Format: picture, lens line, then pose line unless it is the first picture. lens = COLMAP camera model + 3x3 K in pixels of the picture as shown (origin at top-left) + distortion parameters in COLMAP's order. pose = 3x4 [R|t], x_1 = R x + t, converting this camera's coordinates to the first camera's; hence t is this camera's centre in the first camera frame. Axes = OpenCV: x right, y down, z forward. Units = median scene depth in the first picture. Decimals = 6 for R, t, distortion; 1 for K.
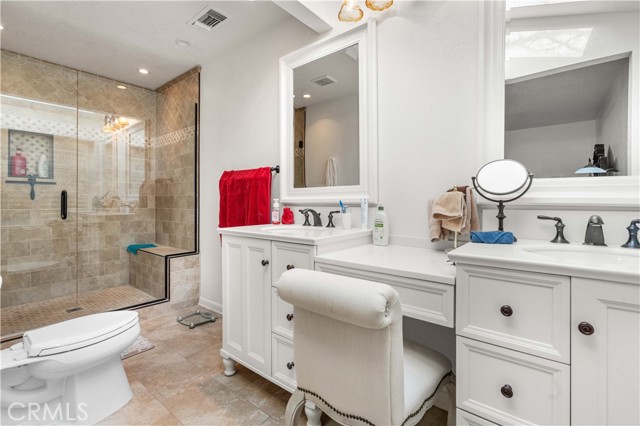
lens RADIAL K [[298.8, 0, 321.9], [0, 298.8, 204.2], [0, 0, 1]] dist [-0.011450, 0.000826]
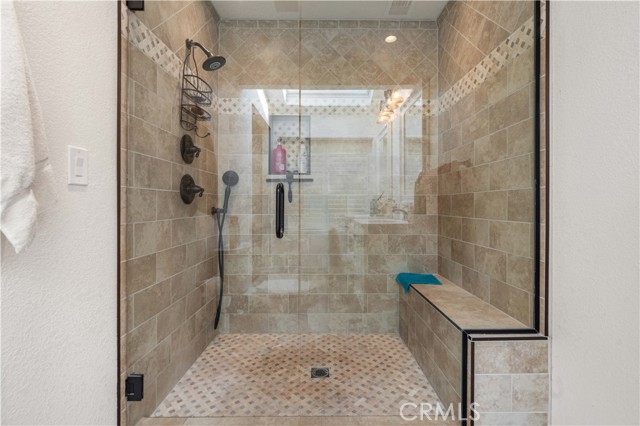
lens RADIAL K [[298.8, 0, 321.9], [0, 298.8, 204.2], [0, 0, 1]] dist [-0.011450, 0.000826]
pose [[0.646960, -0.003077, -0.762518, -0.275533], [-0.004203, 0.999962, -0.007601, -0.004033], [0.762513, 0.008122, 0.646922, 0.471452]]
